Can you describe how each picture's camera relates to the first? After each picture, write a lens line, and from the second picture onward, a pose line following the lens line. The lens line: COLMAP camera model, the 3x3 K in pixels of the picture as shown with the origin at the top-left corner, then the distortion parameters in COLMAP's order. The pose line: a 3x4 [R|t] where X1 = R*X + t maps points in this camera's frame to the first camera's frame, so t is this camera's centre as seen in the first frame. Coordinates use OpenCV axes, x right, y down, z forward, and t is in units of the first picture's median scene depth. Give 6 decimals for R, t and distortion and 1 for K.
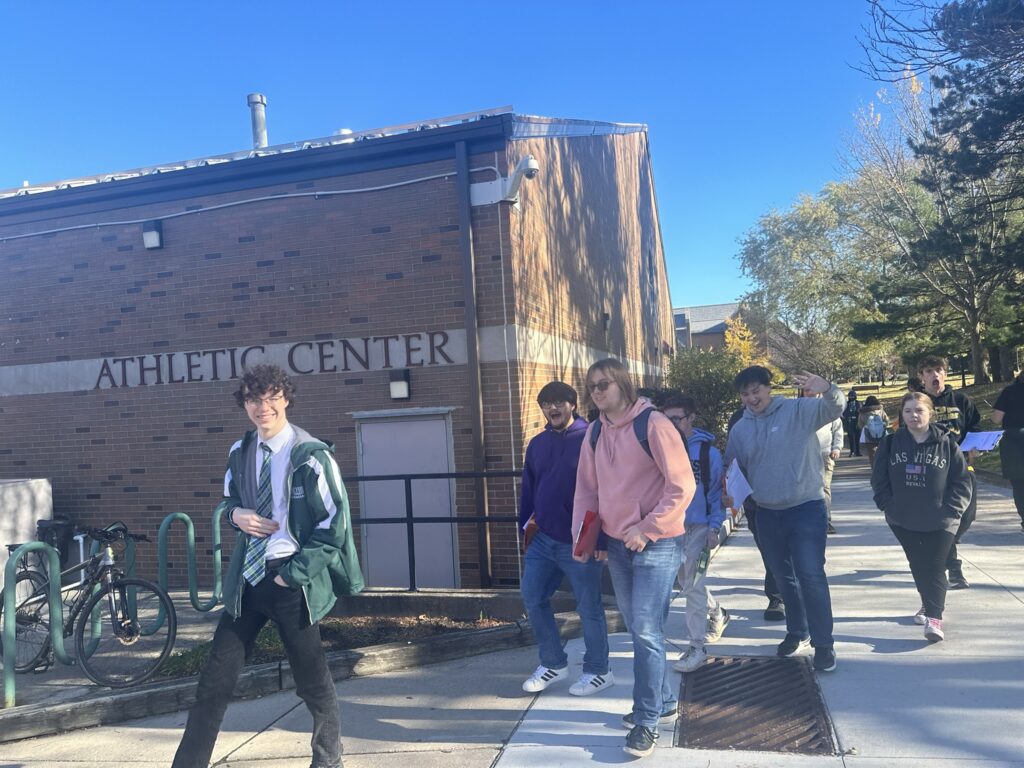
lens RADIAL K [[715.5, 0, 512.0], [0, 715.5, 384.0], [0, 0, 1]] dist [0.084518, -0.088628]
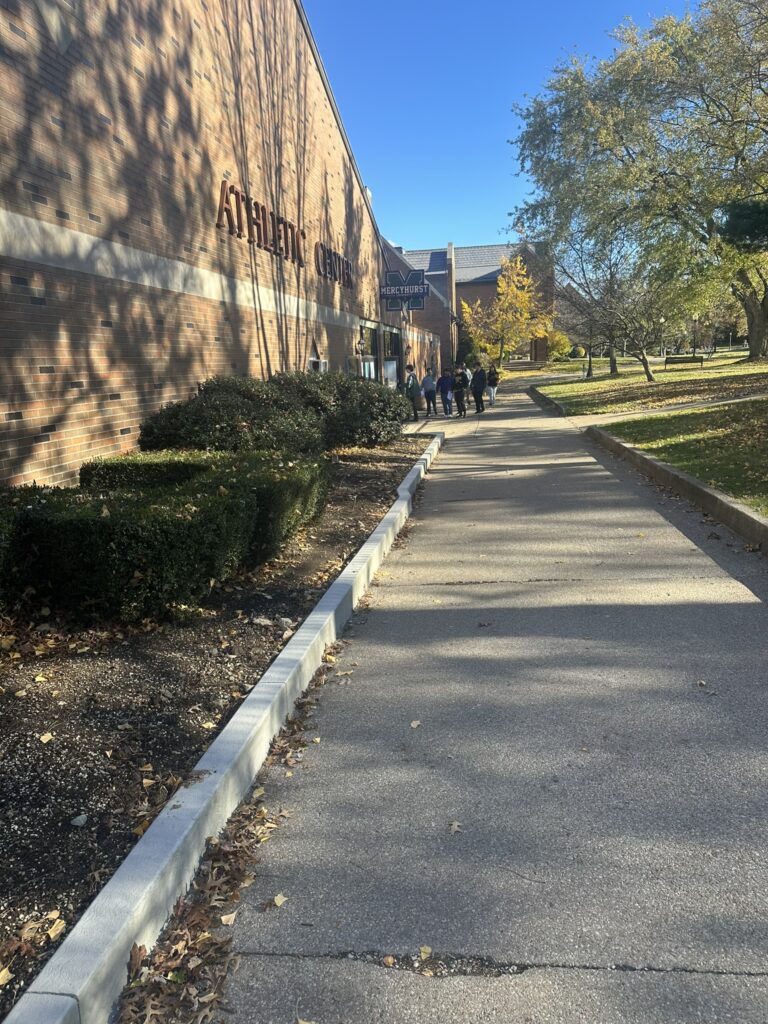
lens RADIAL K [[715.5, 0, 384.0], [0, 715.5, 512.0], [0, 0, 1]] dist [0.084518, -0.088628]
pose [[0.993054, -0.025283, 0.114915, 0.261427], [-0.001305, 0.974215, 0.225620, -0.020118], [-0.117656, -0.224203, 0.967414, 0.731308]]
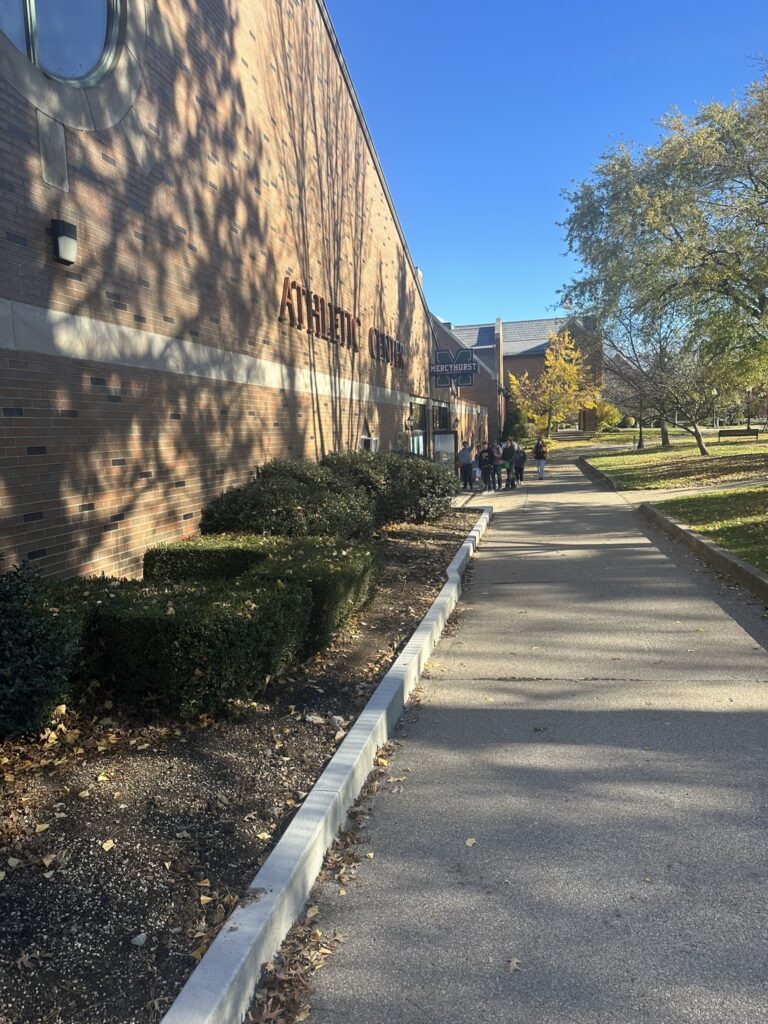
lens RADIAL K [[716.6, 0, 384.0], [0, 716.6, 512.0], [0, 0, 1]] dist [0.088831, -0.087716]
pose [[0.998637, -0.001611, 0.052170, 0.260473], [-0.005417, 0.990927, 0.134292, -0.023601], [-0.051913, -0.134391, 0.989568, 0.730430]]
